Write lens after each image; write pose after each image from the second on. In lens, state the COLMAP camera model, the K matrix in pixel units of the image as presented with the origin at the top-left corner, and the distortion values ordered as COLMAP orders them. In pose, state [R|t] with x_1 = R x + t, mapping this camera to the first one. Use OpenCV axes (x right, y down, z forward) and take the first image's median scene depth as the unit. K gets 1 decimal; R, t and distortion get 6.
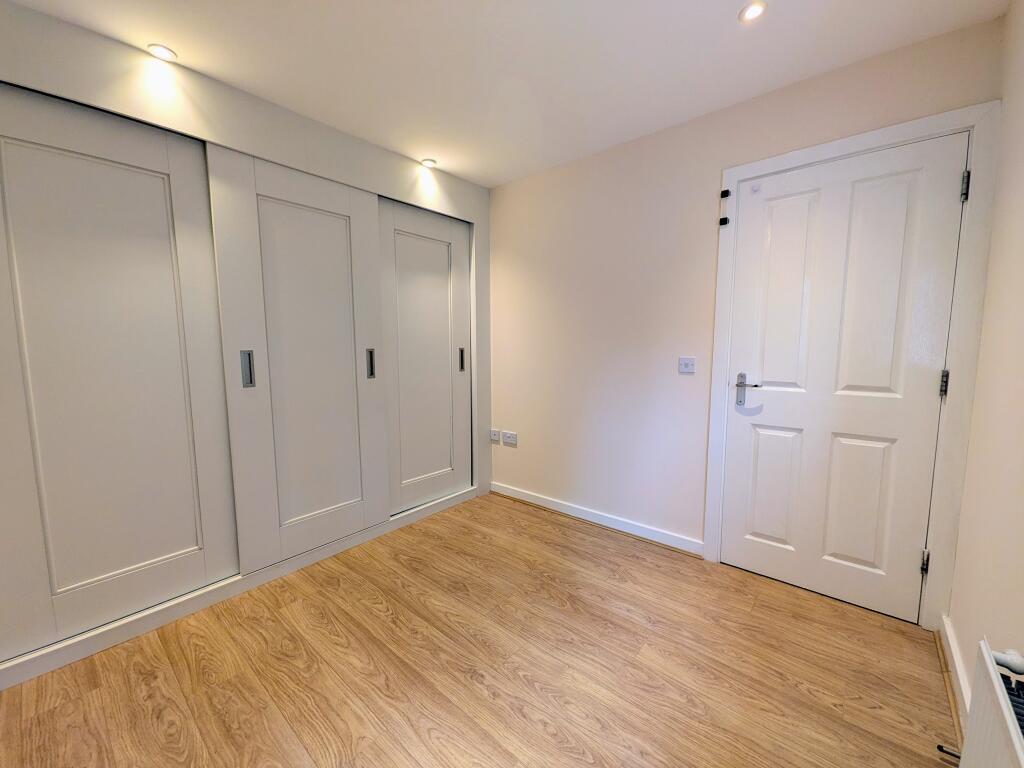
lens RADIAL K [[410.5, 0, 512.9], [0, 410.5, 375.2], [0, 0, 1]] dist [-0.014637, 0.000021]
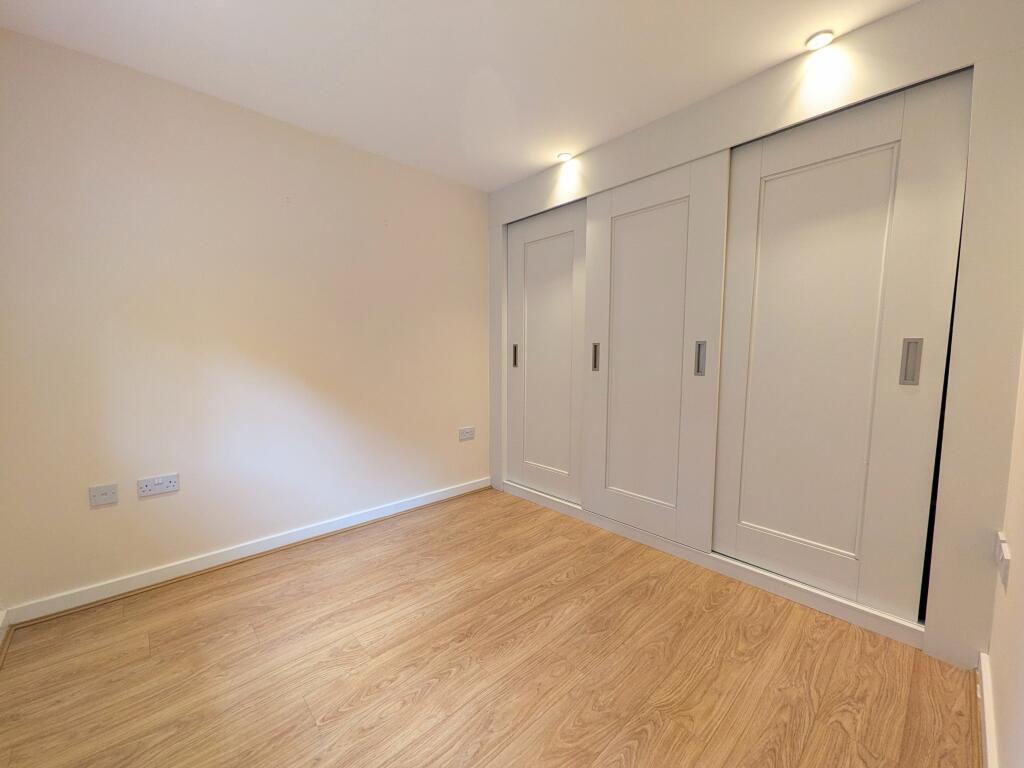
lens RADIAL K [[400.7, 0, 512.0], [0, 400.7, 384.0], [0, 0, 1]] dist [0.002334, 0.000025]
pose [[-0.123305, 0.094006, -0.987906, 0.738135], [-0.075418, 0.991736, 0.103784, -0.052122], [0.989499, 0.087303, -0.115197, 0.981762]]
